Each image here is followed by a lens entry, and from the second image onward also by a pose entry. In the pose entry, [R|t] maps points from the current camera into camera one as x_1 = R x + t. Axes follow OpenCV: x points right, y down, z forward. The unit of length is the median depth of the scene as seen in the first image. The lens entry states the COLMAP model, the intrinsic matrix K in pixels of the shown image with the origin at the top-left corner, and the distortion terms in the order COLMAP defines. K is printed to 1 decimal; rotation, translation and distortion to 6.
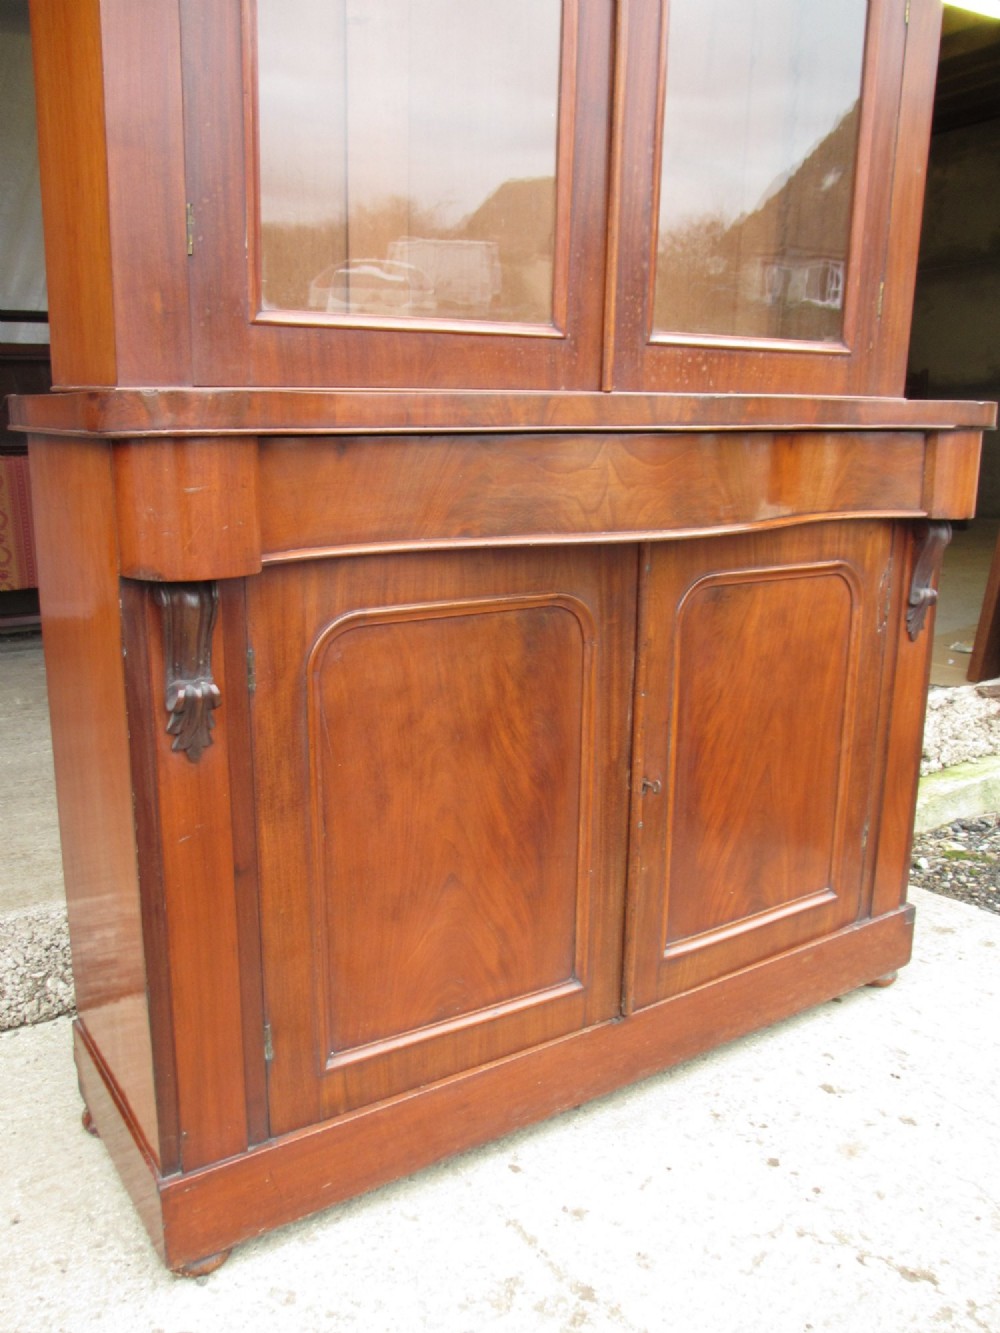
lens RADIAL K [[1125.9, 0, 532.3], [0, 1125.9, 680.2], [0, 0, 1]] dist [-0.054829, 0.012444]
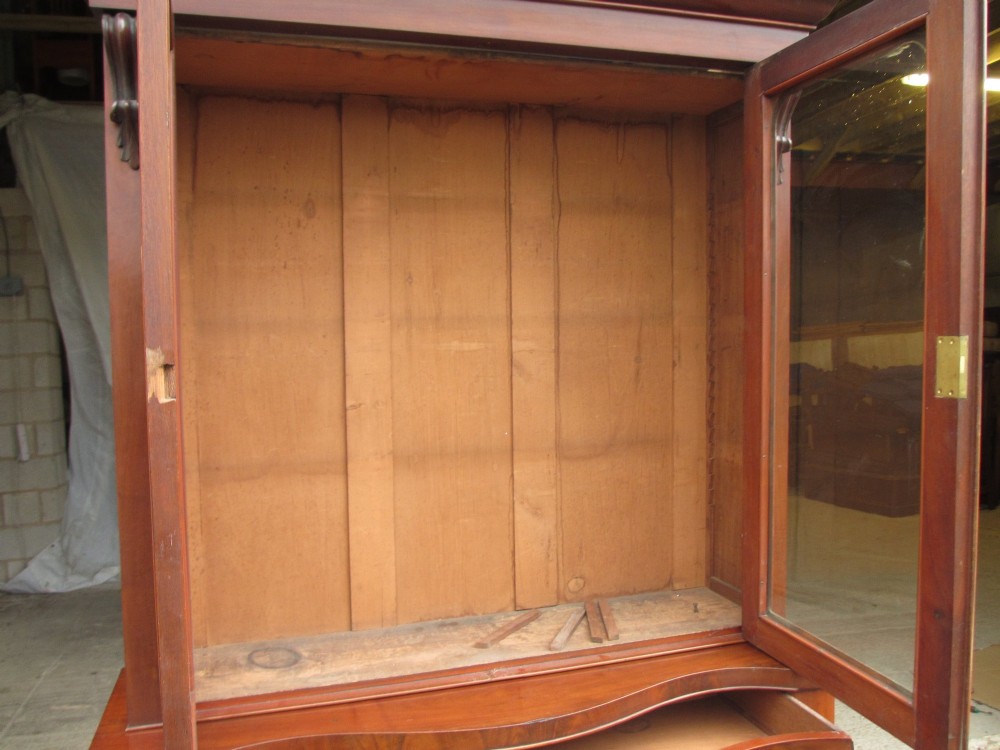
lens RADIAL K [[844.6, 0, 509.5], [0, 844.6, 373.2], [0, 0, 1]] dist [-0.054829, 0.012444]
pose [[0.956397, -0.026447, -0.290869, 0.409352], [-0.032111, 0.980333, -0.194719, -0.446068], [0.290298, 0.195569, 0.936739, -0.040999]]
